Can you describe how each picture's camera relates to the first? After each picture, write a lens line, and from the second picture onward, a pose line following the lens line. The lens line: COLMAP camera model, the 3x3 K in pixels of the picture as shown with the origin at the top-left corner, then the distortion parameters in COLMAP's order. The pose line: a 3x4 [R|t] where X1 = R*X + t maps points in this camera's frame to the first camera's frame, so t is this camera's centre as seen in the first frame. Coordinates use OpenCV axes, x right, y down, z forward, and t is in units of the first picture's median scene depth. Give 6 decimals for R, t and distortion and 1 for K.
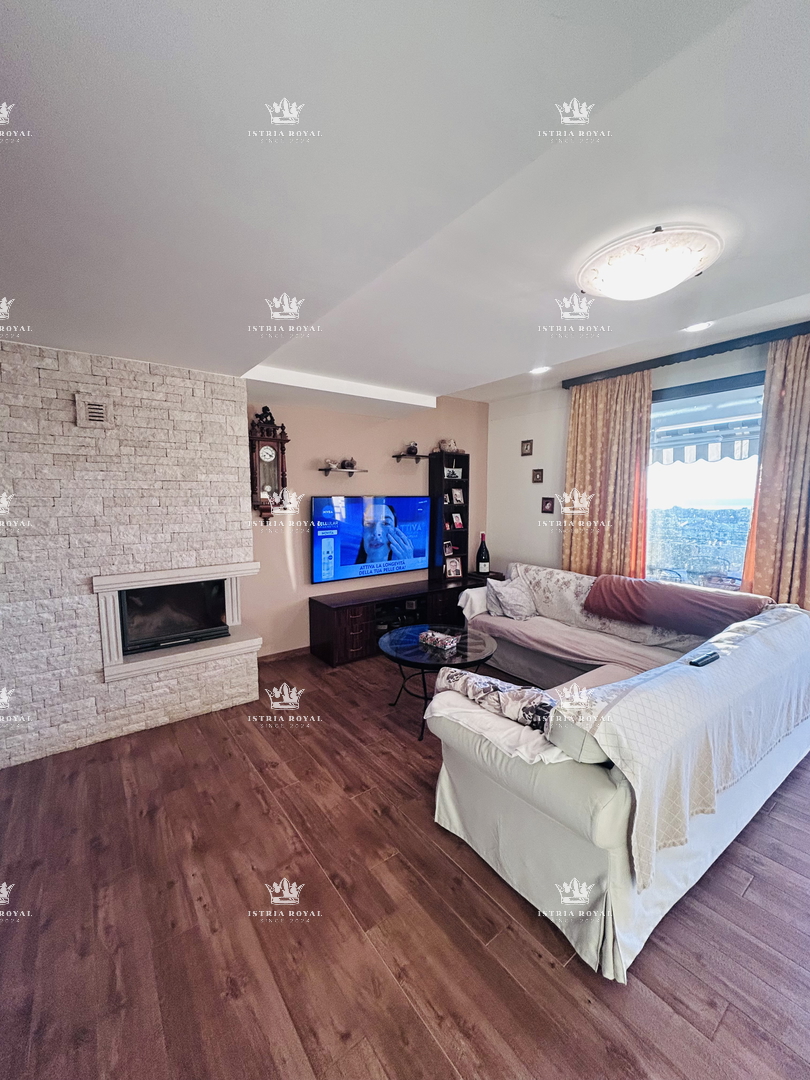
lens RADIAL K [[435.4, 0, 402.9], [0, 435.4, 540.2], [0, 0, 1]] dist [-0.001888, 0.001169]
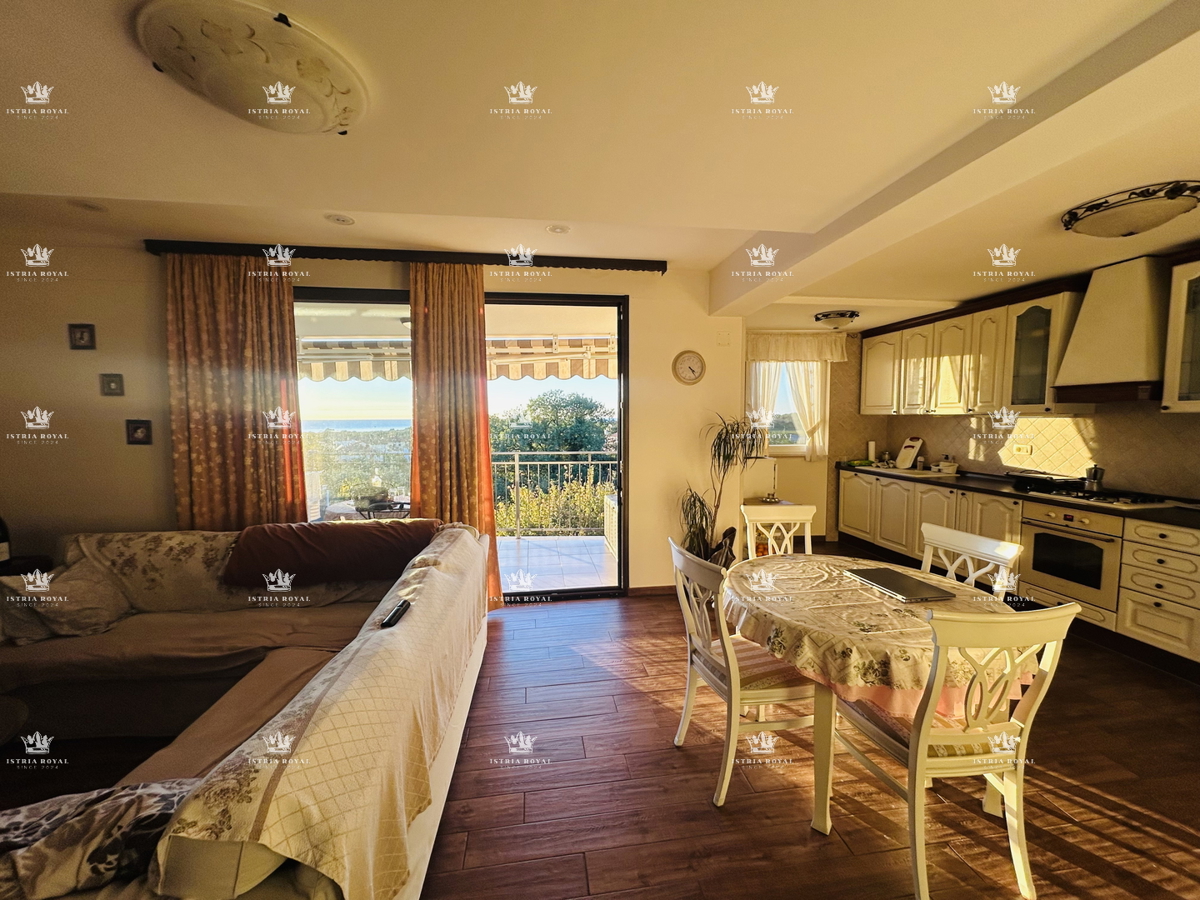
lens RADIAL K [[483.8, 0, 599.5], [0, 483.8, 453.2], [0, 0, 1]] dist [-0.001888, 0.001169]
pose [[0.480800, -0.065309, 0.874395, 0.060907], [0.090465, 0.995595, 0.024618, -0.010427], [-0.872151, 0.067266, 0.484590, 0.124946]]
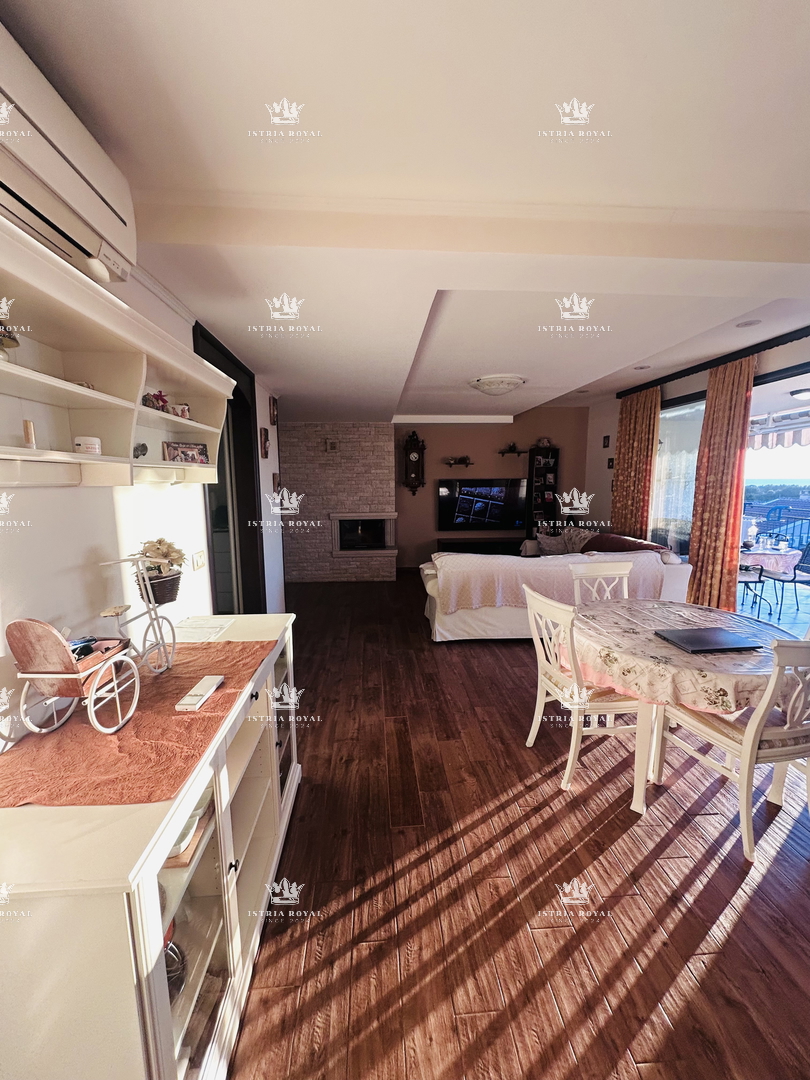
lens RADIAL K [[435.4, 0, 401.6], [0, 435.4, 538.9], [0, 0, 1]] dist [-0.001888, 0.001169]
pose [[0.839759, 0.072708, -0.538070, 0.818623], [-0.049913, 0.997135, 0.056842, 0.059280], [0.540661, -0.020877, 0.840982, -0.728082]]
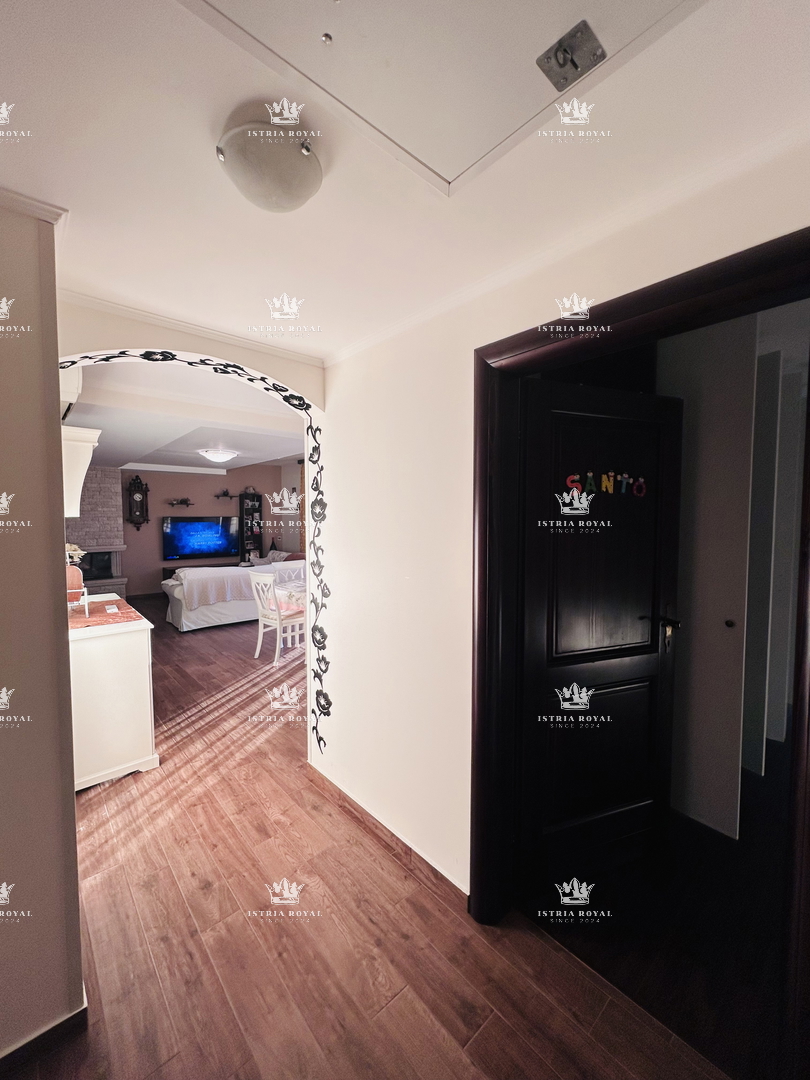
lens RADIAL K [[435.4, 0, 399.8], [0, 435.4, 537.2], [0, 0, 1]] dist [-0.001888, 0.001169]
pose [[0.997028, -0.000882, 0.077037, 0.991399], [0.004848, 0.998671, -0.051309, 0.140001], [-0.076889, 0.051530, 0.995707, -1.496201]]
